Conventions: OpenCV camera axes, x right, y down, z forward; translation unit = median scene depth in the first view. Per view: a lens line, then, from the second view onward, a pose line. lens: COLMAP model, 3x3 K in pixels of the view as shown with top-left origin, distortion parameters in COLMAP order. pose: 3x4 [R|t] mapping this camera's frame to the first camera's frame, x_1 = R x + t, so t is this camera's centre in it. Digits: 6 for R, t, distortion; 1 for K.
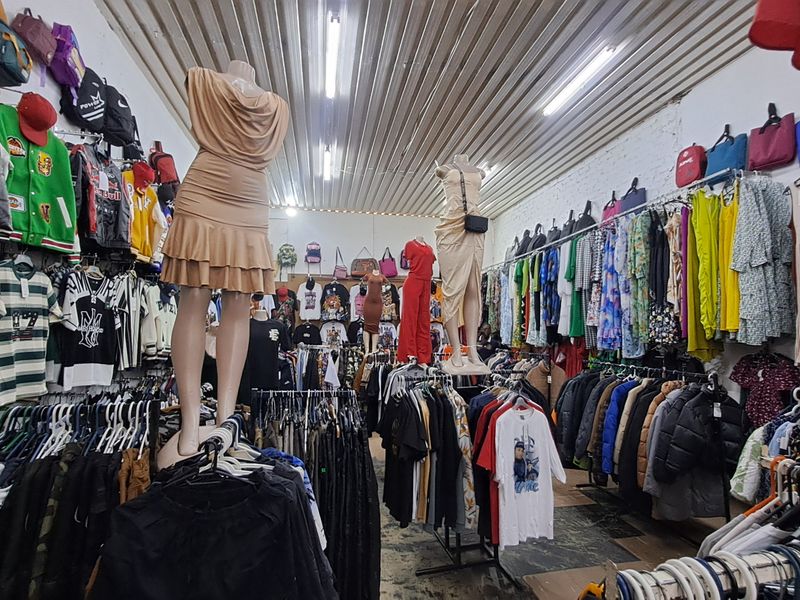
lens RADIAL K [[320.8, 0, 401.5], [0, 320.8, 318.2], [0, 0, 1]] dist [0.000312, 0.000114]
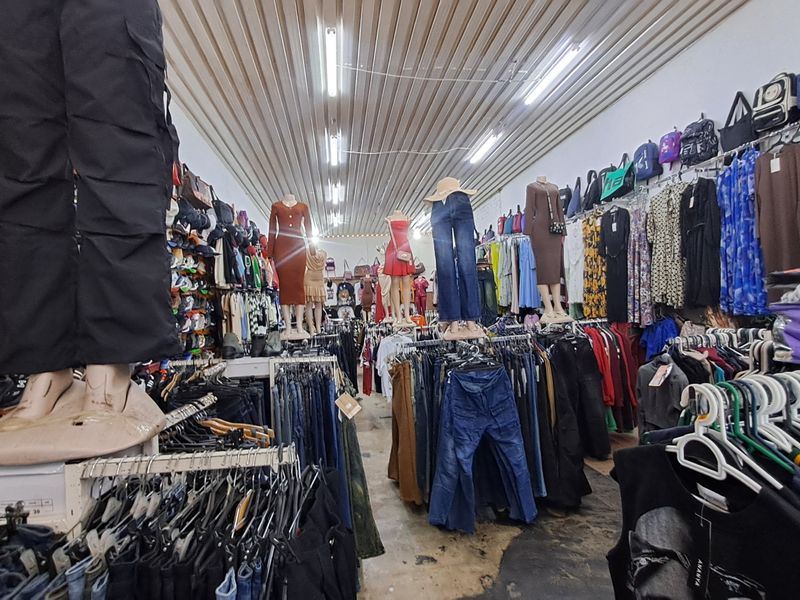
lens RADIAL K [[424.9, 0, 404.1], [0, 424.9, 301.0], [0, 0, 1]] dist [-0.000835, -0.000662]
pose [[0.993969, -0.060057, -0.091756, 0.274729], [0.062512, 0.997753, 0.024124, -0.047096], [0.090101, -0.029714, 0.995489, -1.081610]]
